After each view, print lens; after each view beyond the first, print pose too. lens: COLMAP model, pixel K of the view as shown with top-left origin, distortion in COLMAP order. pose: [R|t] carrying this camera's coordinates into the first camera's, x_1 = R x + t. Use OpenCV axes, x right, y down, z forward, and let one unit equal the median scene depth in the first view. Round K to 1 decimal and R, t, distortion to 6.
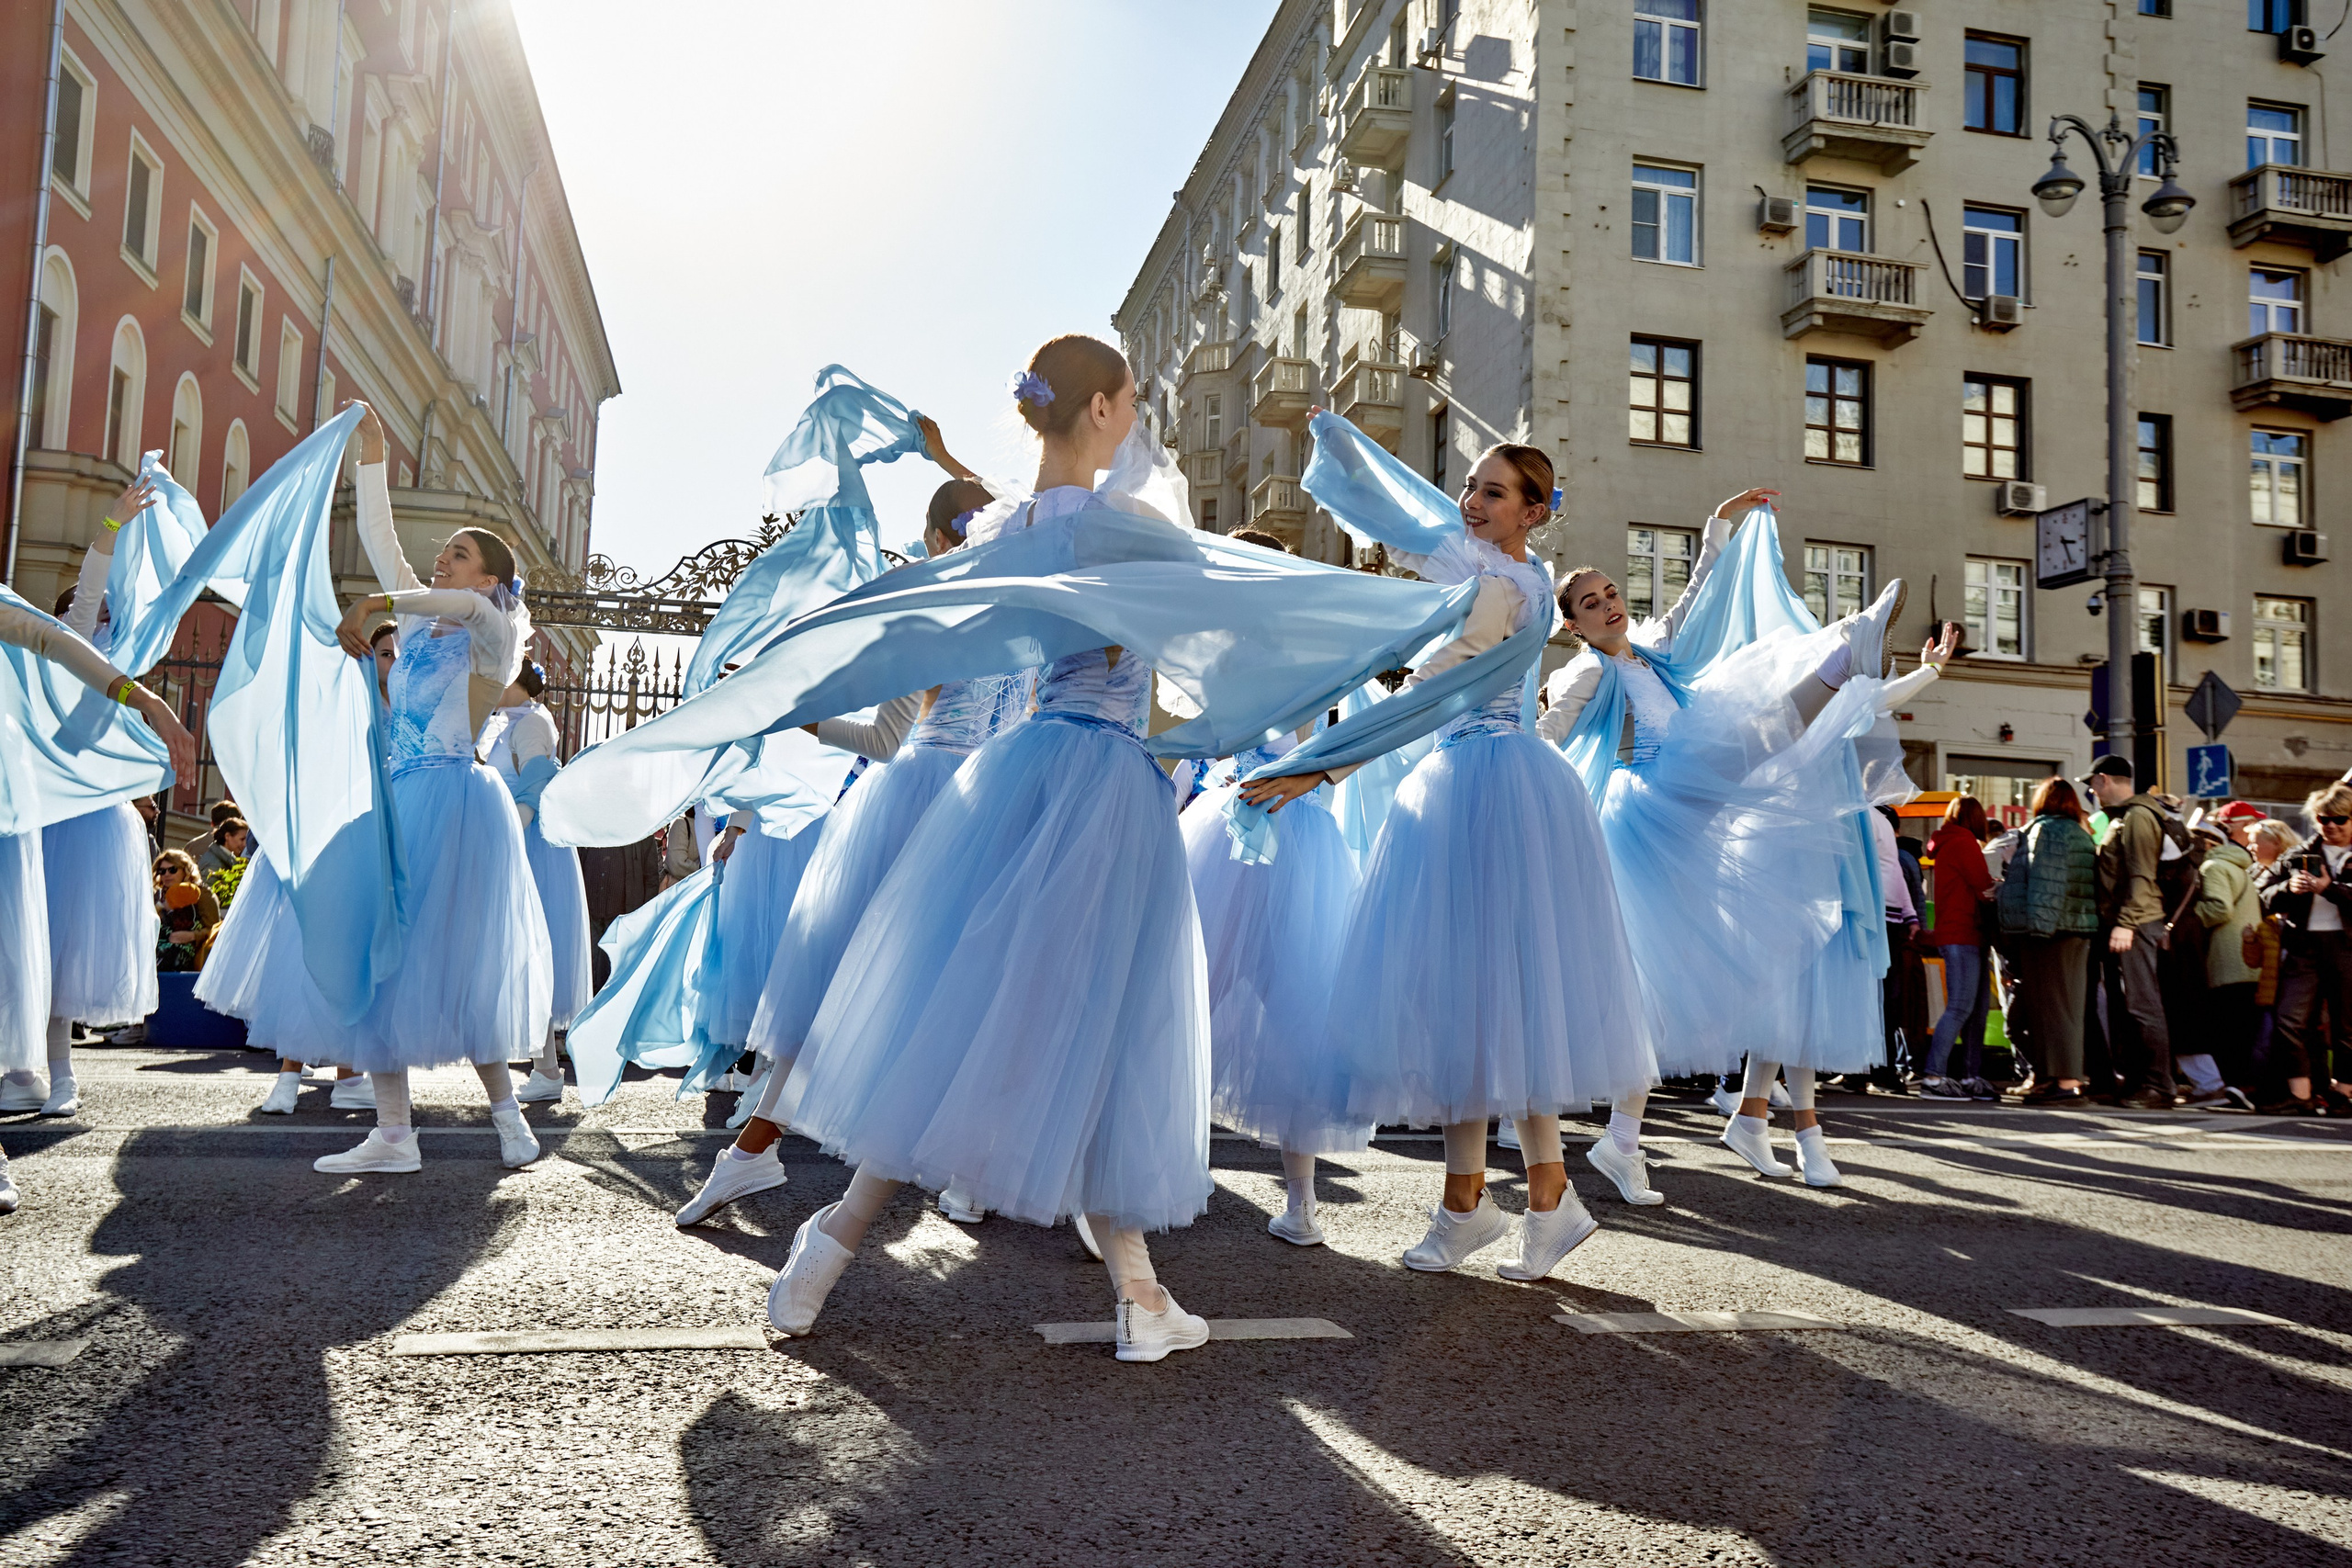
lens RADIAL K [[1996.7, 0, 1170.4], [0, 1996.7, 780.0], [0, 0, 1]] dist [-0.029529, 0.089281]
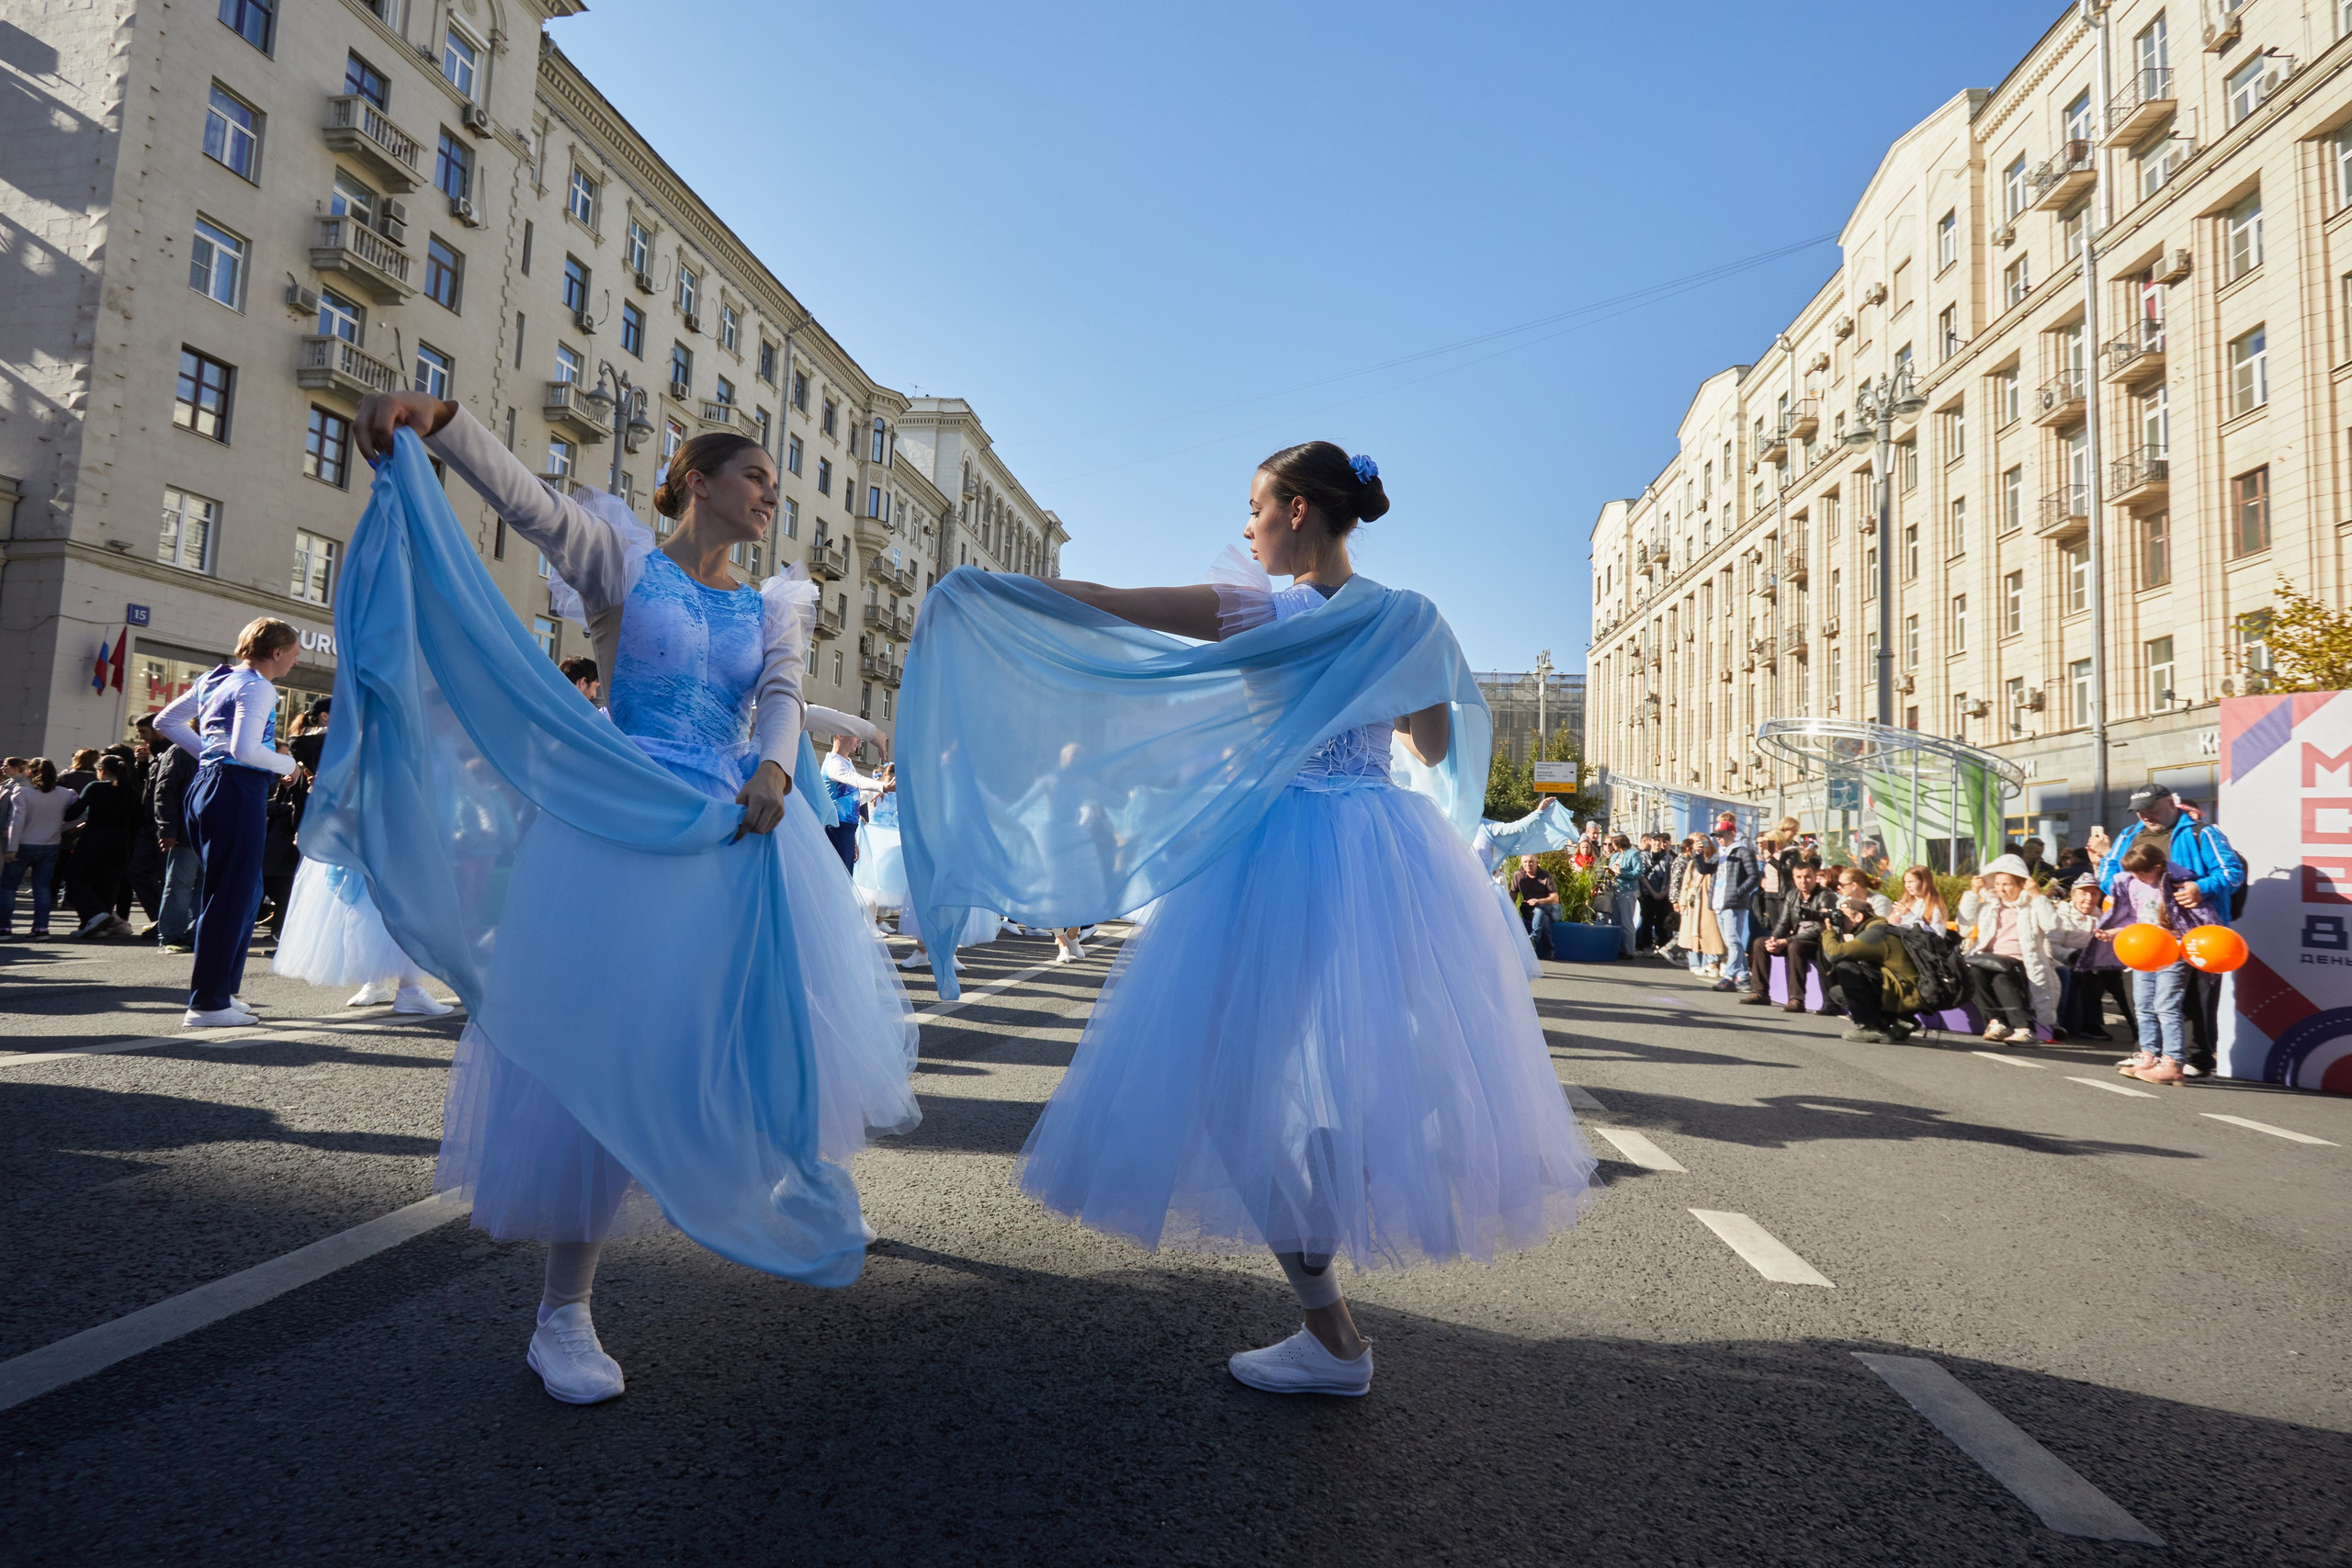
lens RADIAL K [[1142.4, 0, 1175.5], [0, 1142.4, 776.1], [0, 0, 1]] dist [0.001048, -0.001411]
pose [[0.365506, 0.050818, 0.929421, -0.213581], [-0.118380, 0.992938, -0.007737, -0.008665], [-0.923250, -0.107197, 0.368941, 0.070806]]
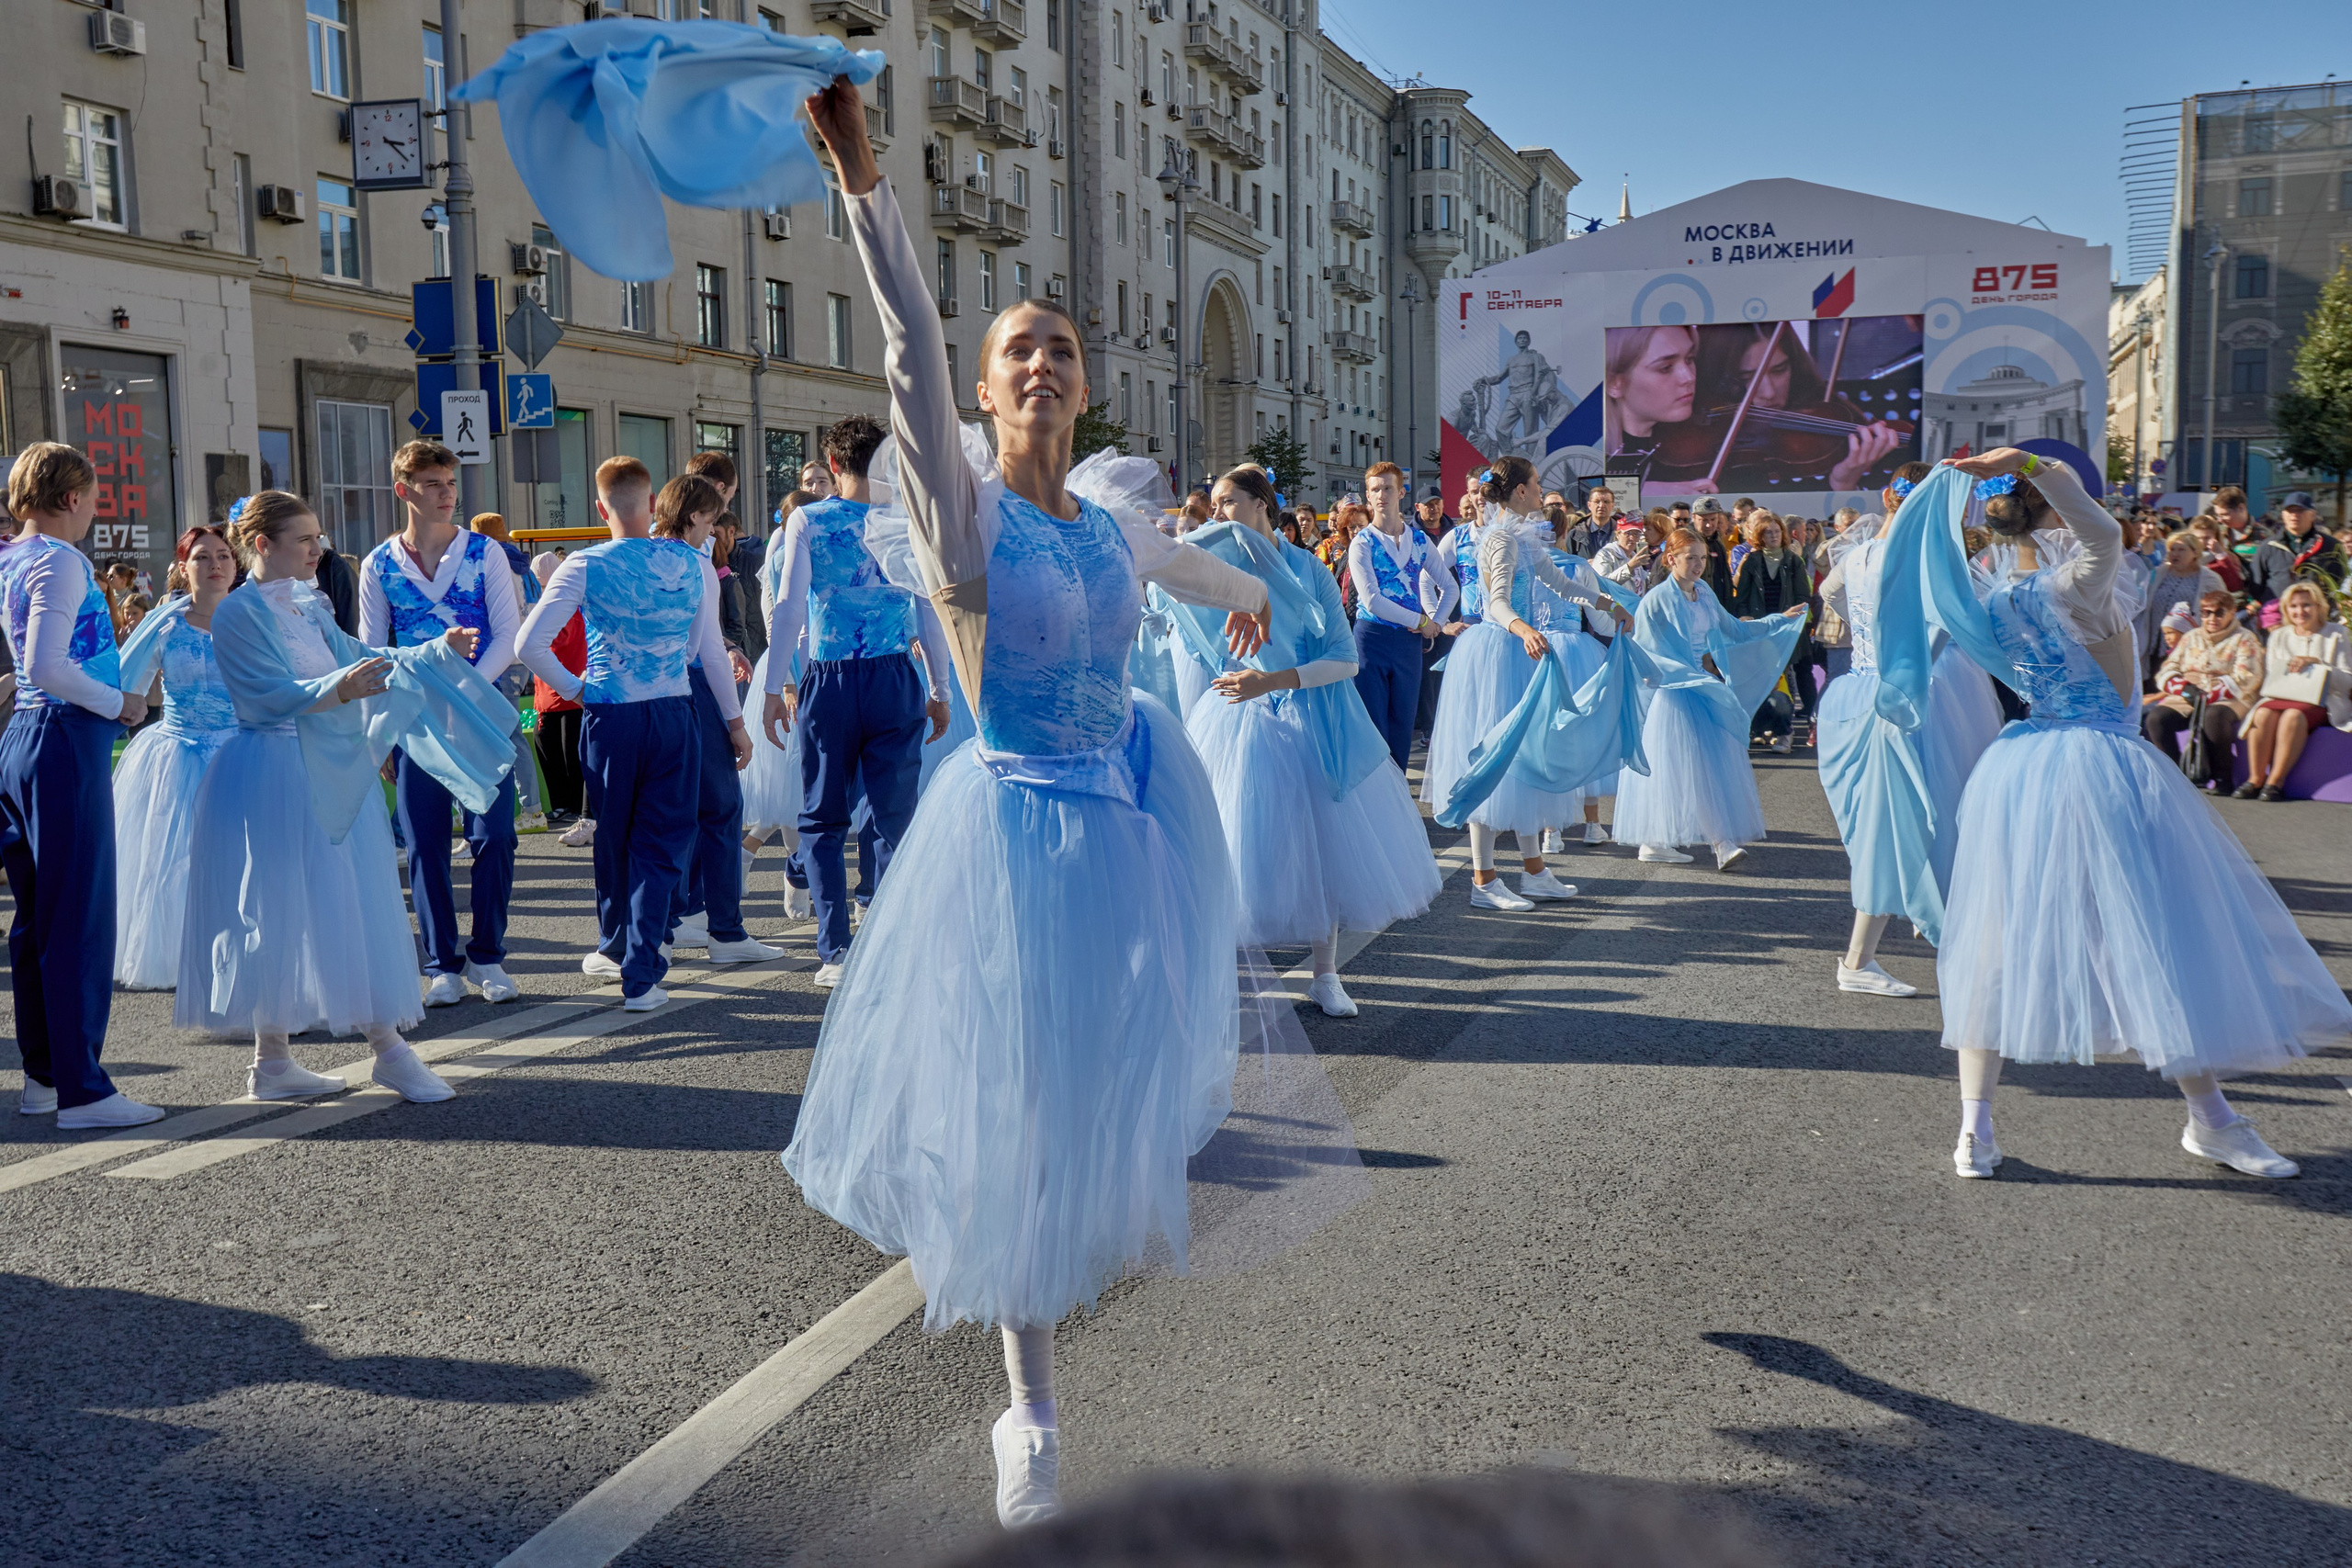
lens RADIAL K [[2365.8, 0, 1169.9], [0, 2365.8, 767.0], [0, 0, 1]] dist [0.001902, 0.129790]
pose [[0.522063, -0.118461, 0.844641, -0.229884], [-0.045017, 0.985100, 0.165984, -0.023919], [-0.851718, -0.124677, 0.508951, 0.070861]]
